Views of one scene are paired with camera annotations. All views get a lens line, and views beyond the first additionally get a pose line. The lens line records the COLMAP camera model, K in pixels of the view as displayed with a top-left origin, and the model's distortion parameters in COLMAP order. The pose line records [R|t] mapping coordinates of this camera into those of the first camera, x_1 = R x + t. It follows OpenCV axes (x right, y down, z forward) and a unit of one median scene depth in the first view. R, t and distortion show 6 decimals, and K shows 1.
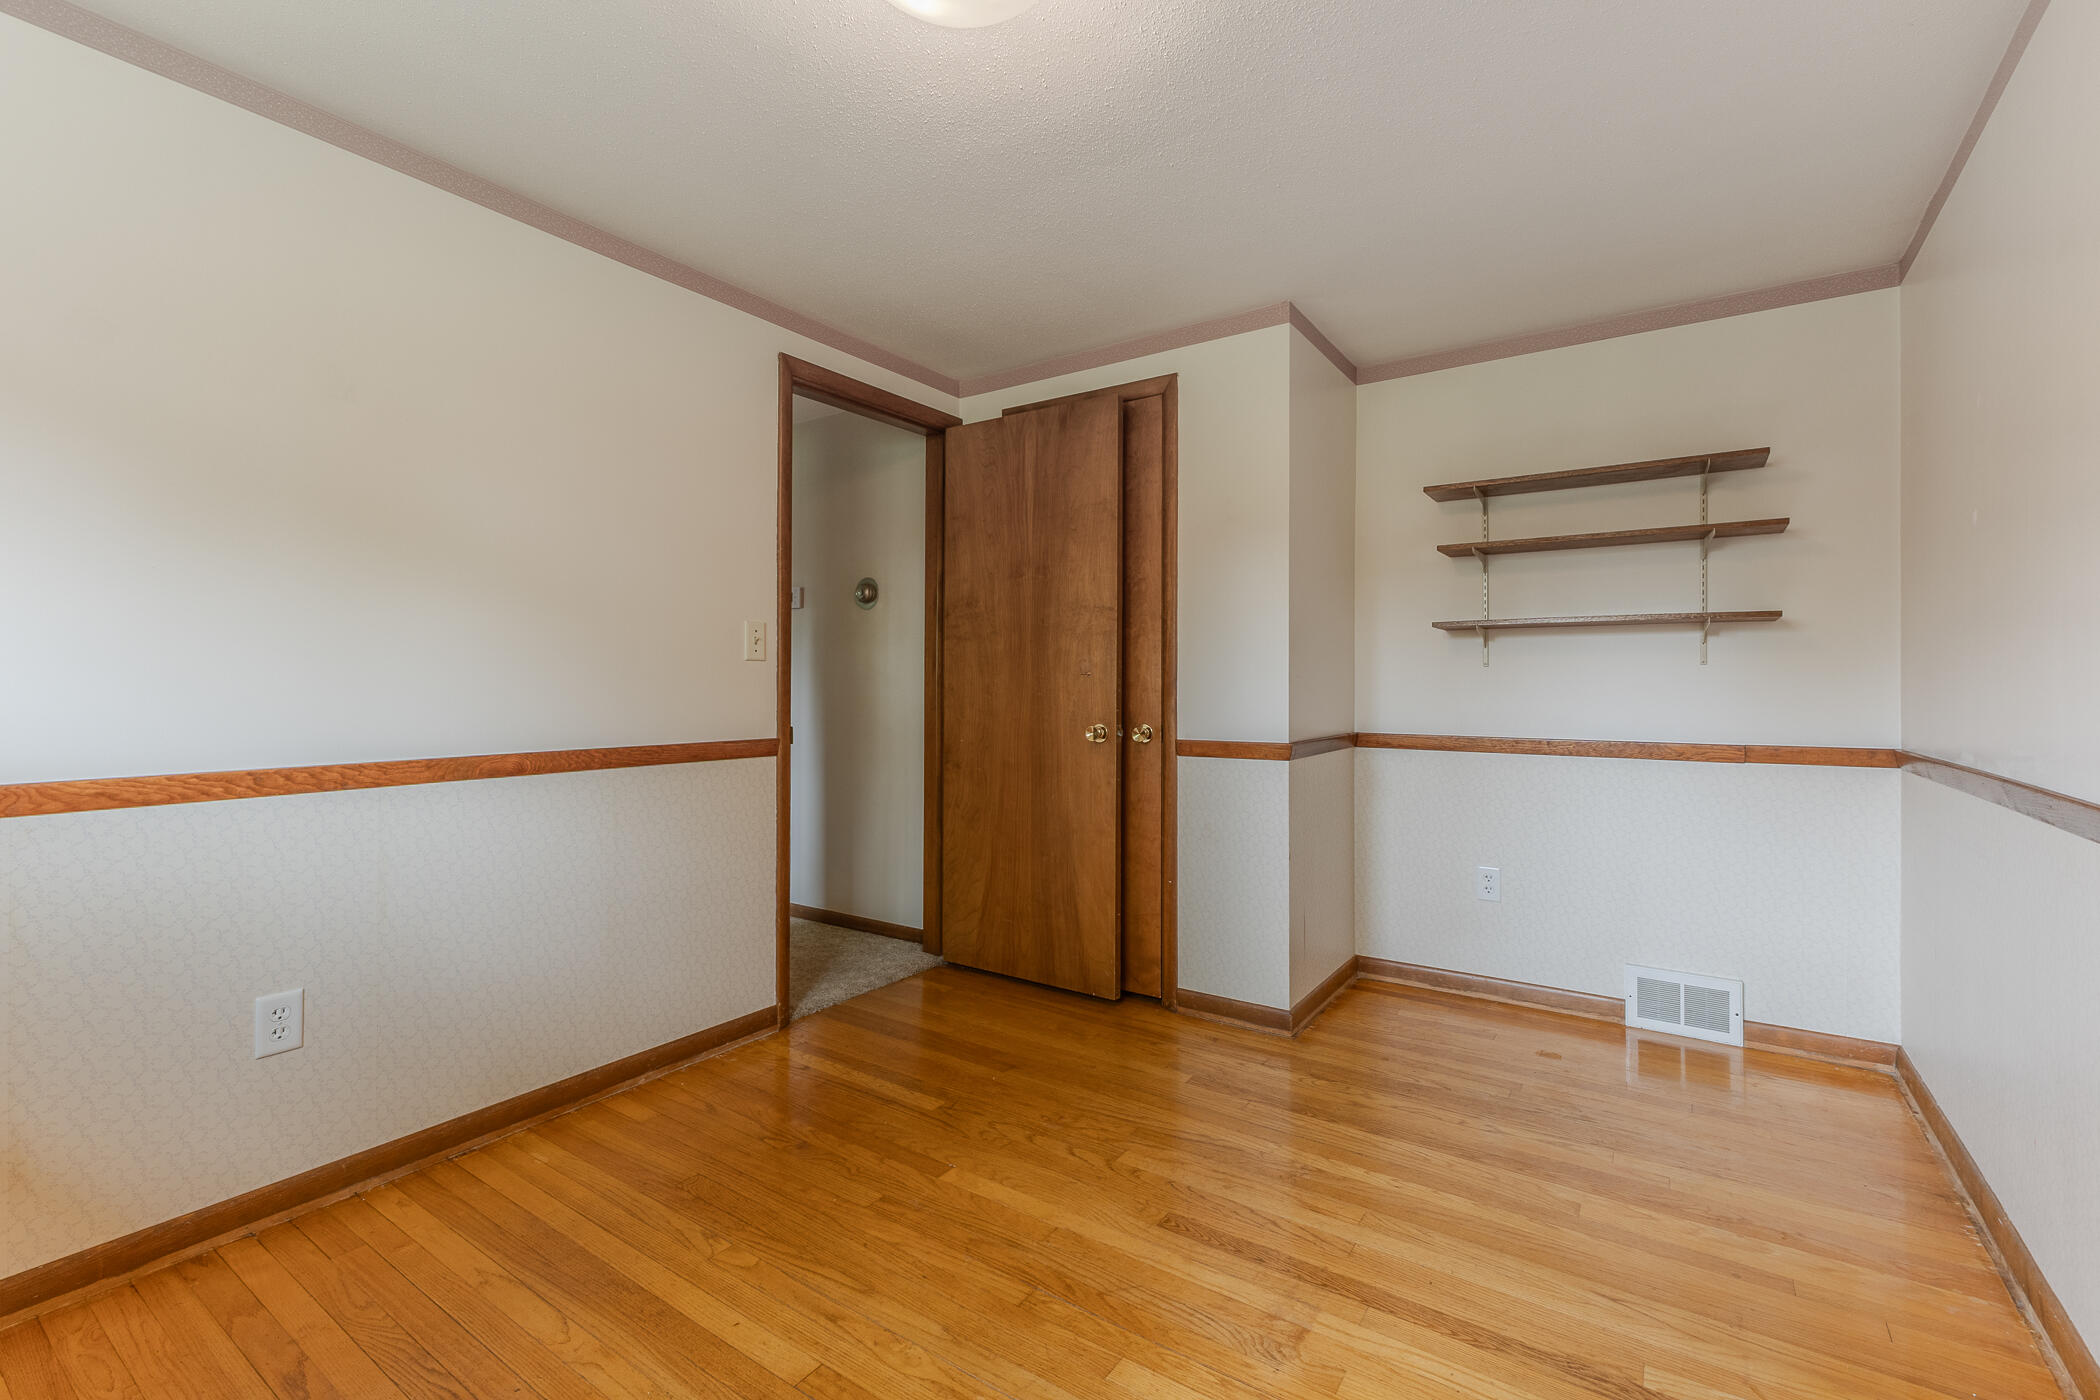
lens RADIAL K [[911.9, 0, 1054.4], [0, 911.9, 686.5], [0, 0, 1]] dist [0.003490, 0.000031]
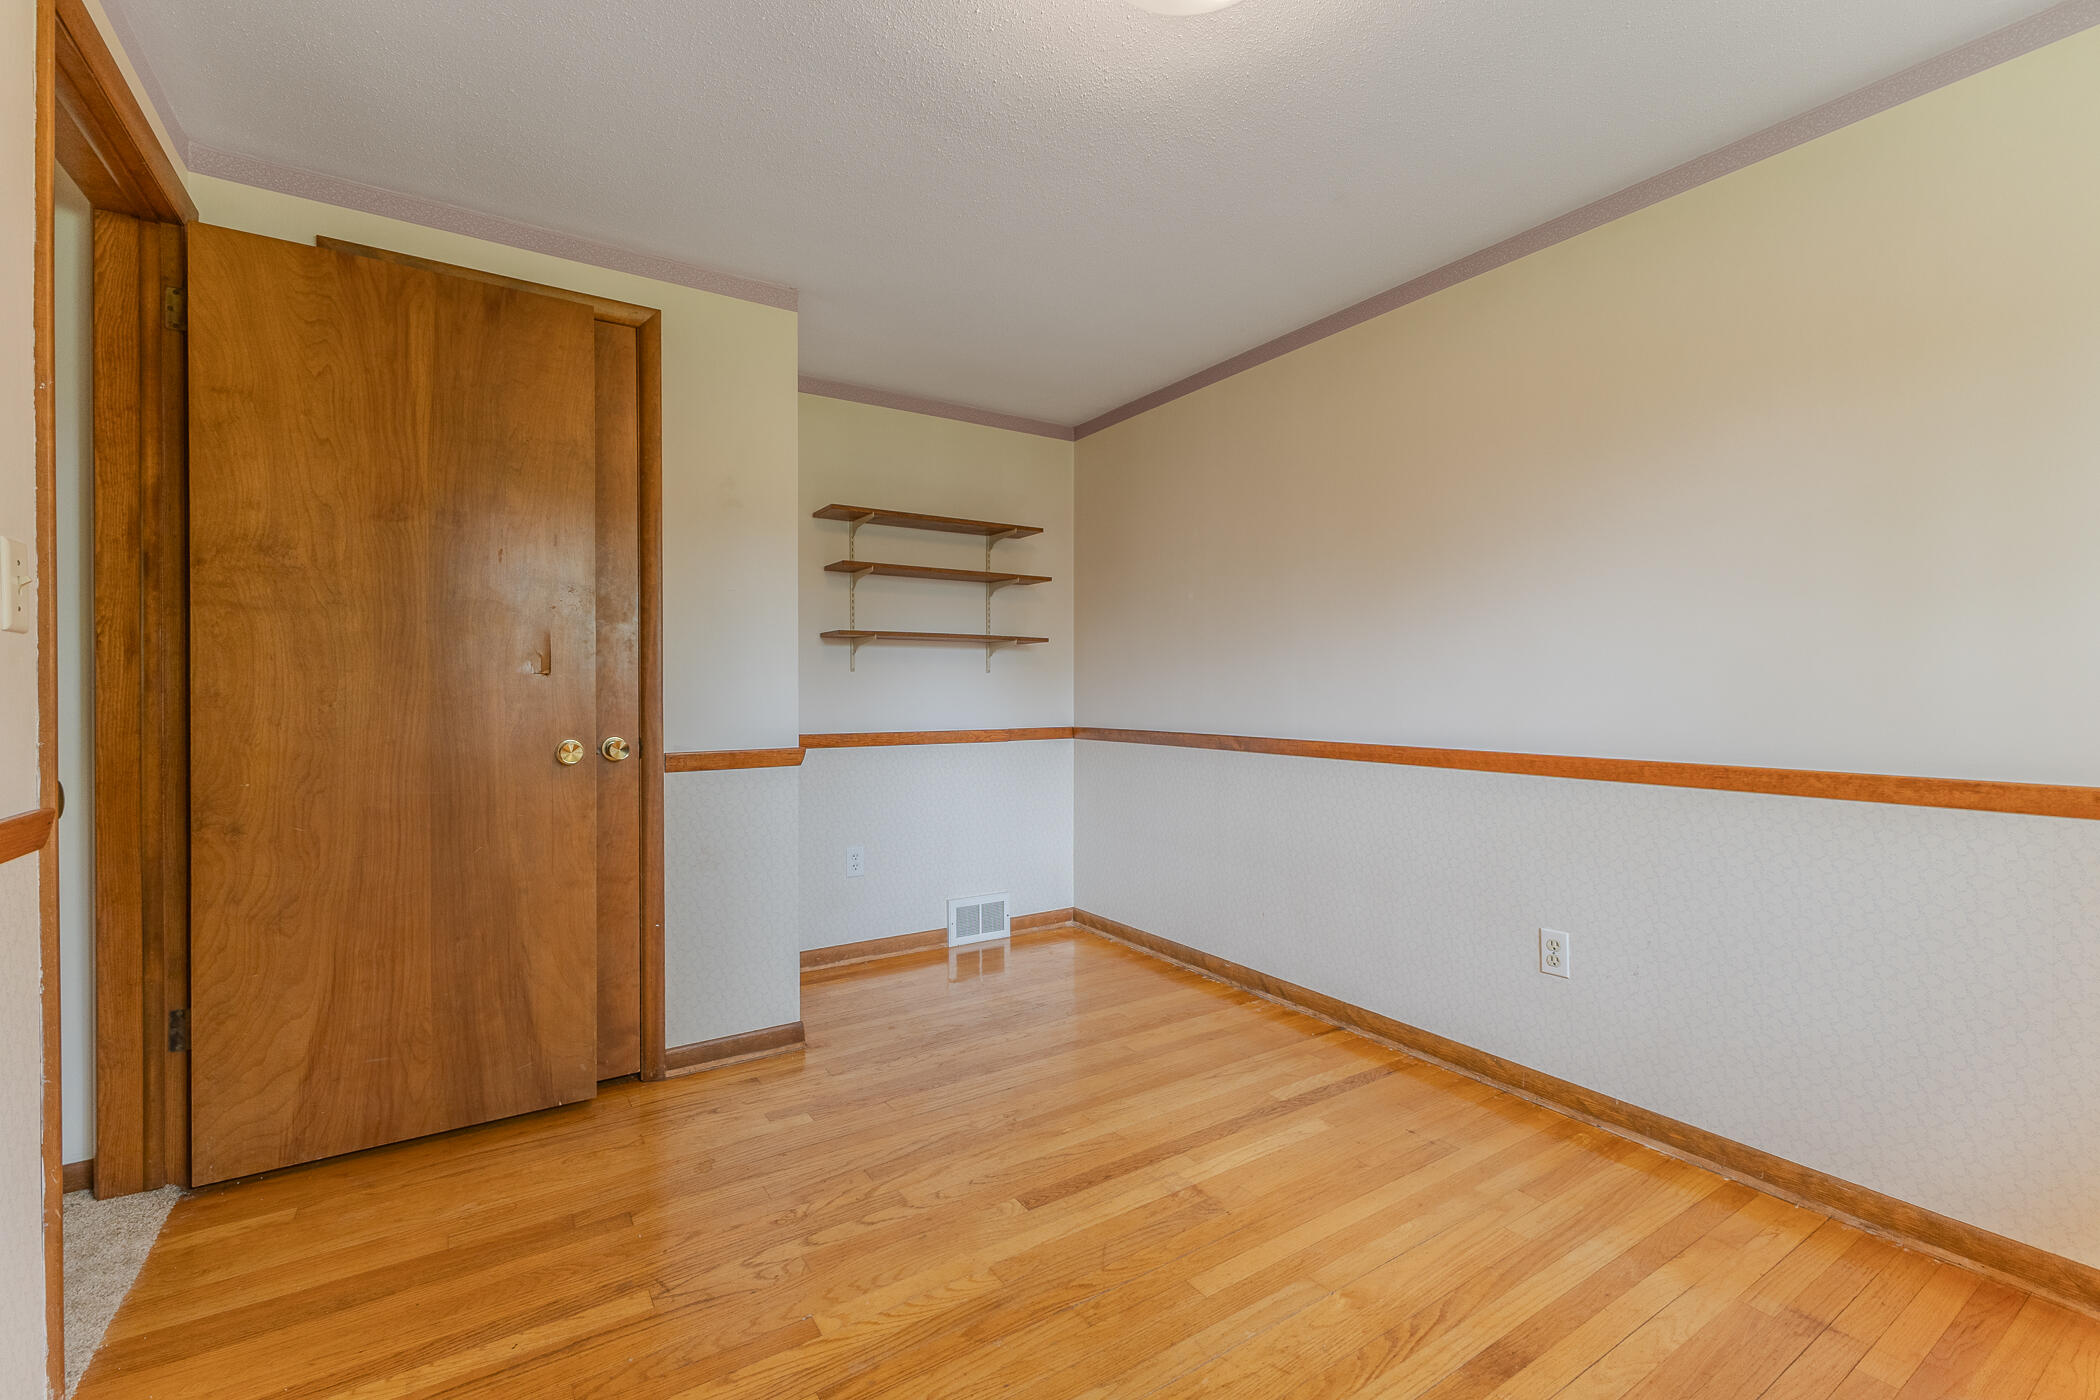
lens RADIAL K [[912.3, 0, 1050.0], [0, 912.3, 700.0], [0, 0, 1]] dist [0.000829, -0.000074]
pose [[0.373601, -0.014464, 0.927477, -0.505765], [0.001950, 0.999888, 0.014808, -0.002199], [-0.927587, -0.003724, 0.373588, 0.361733]]
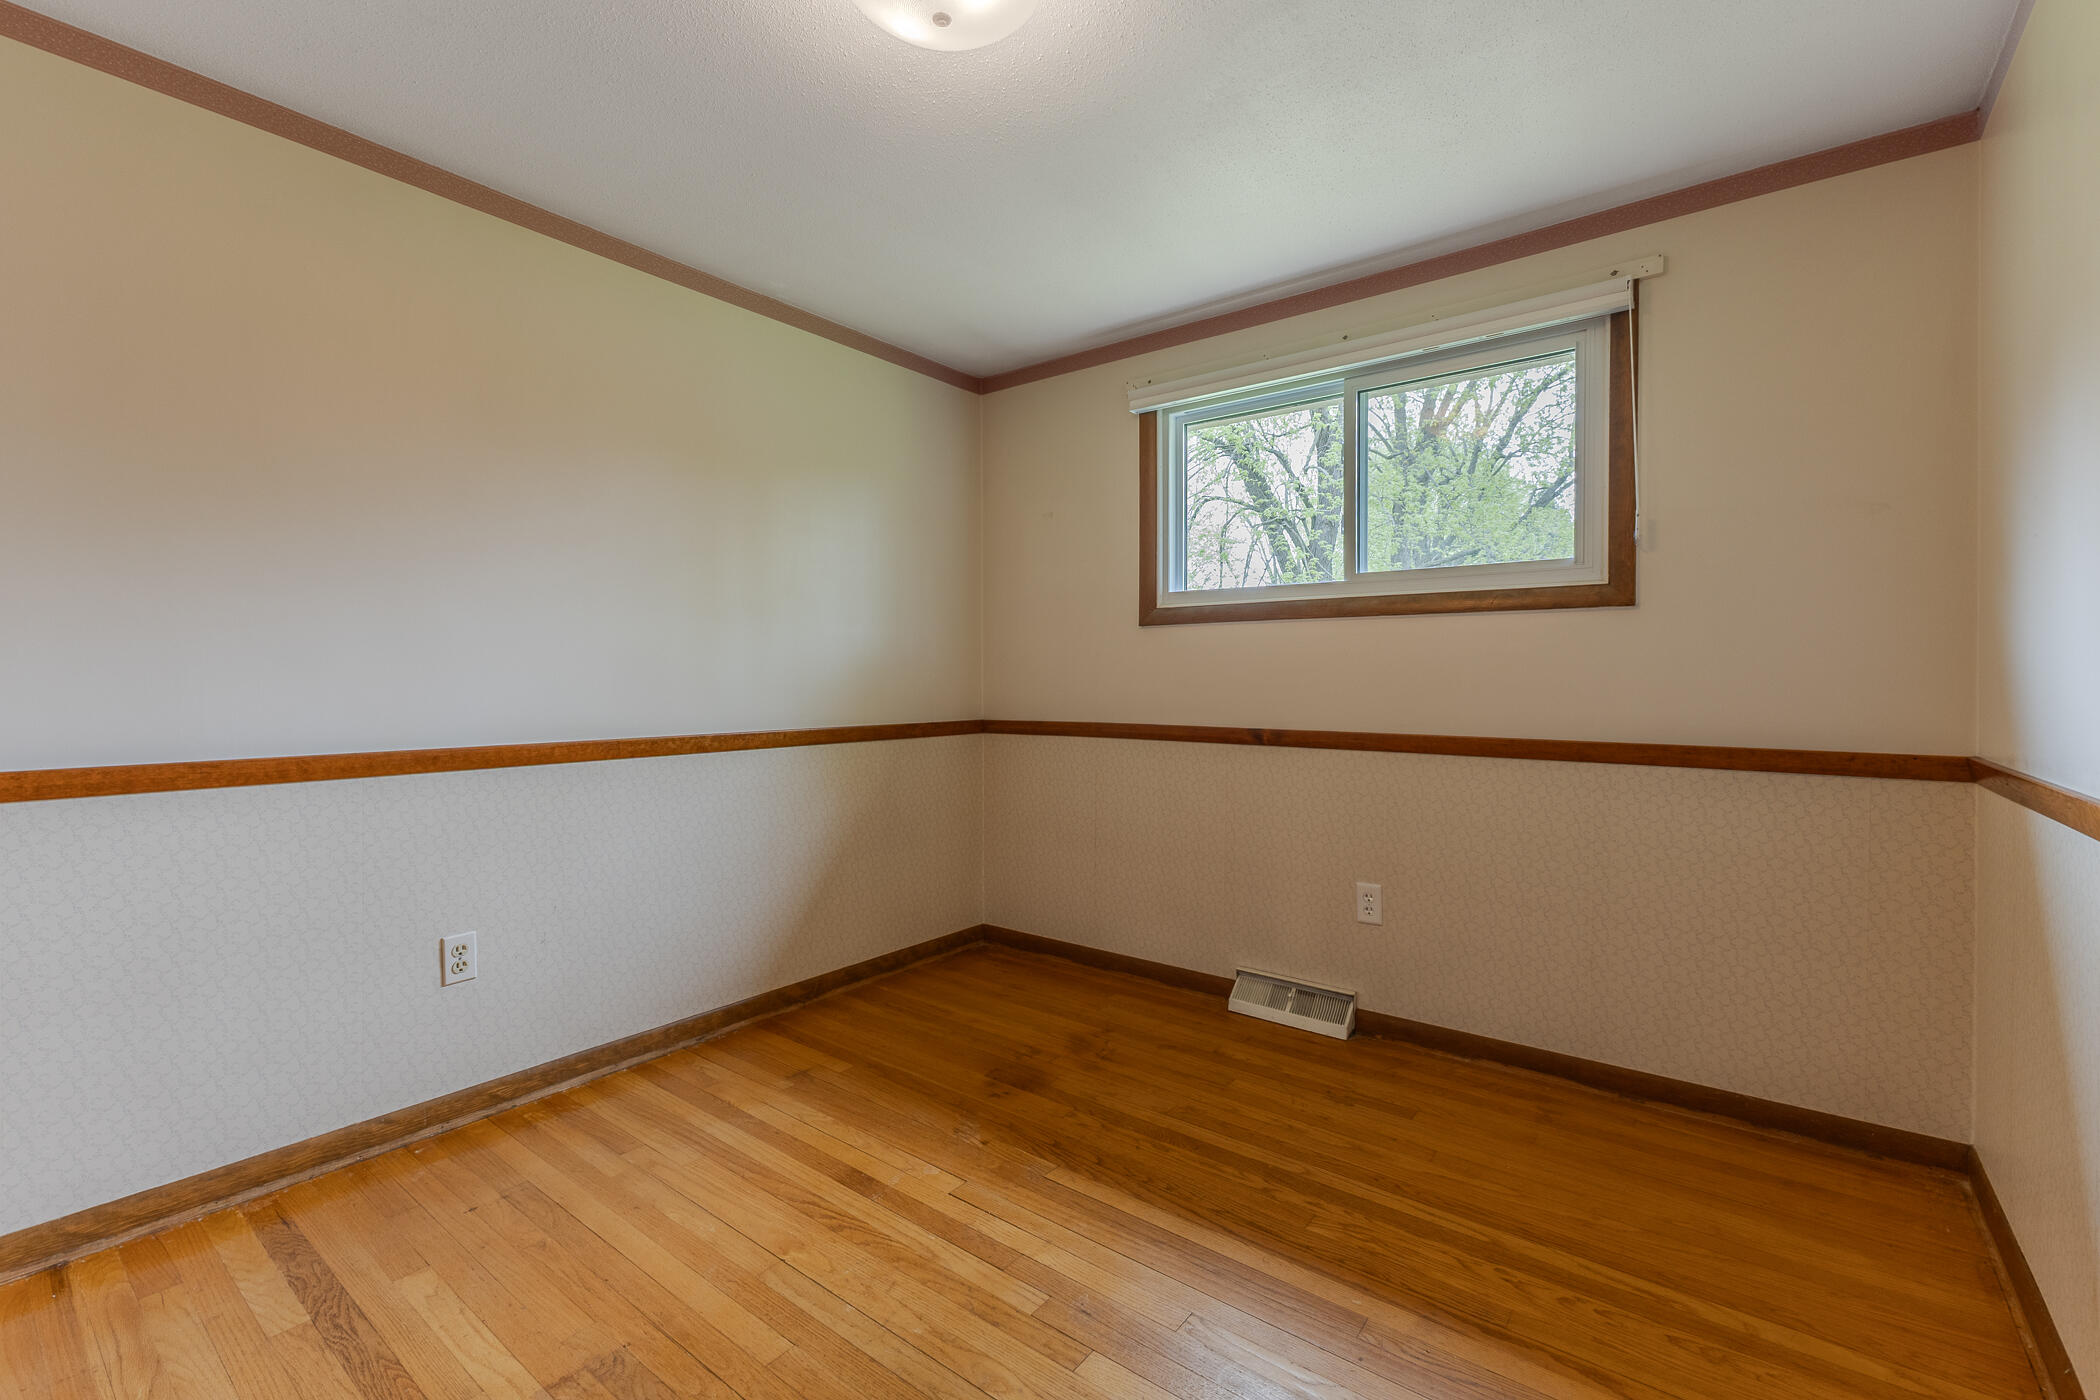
lens RADIAL K [[911.9, 0, 1054.4], [0, 911.9, 686.5], [0, 0, 1]] dist [0.003490, 0.000031]
pose [[-0.999487, -0.002497, 0.031926, -0.126303], [-0.002239, 0.999965, 0.008092, 0.001105], [-0.031945, 0.008017, -0.999457, 0.965085]]
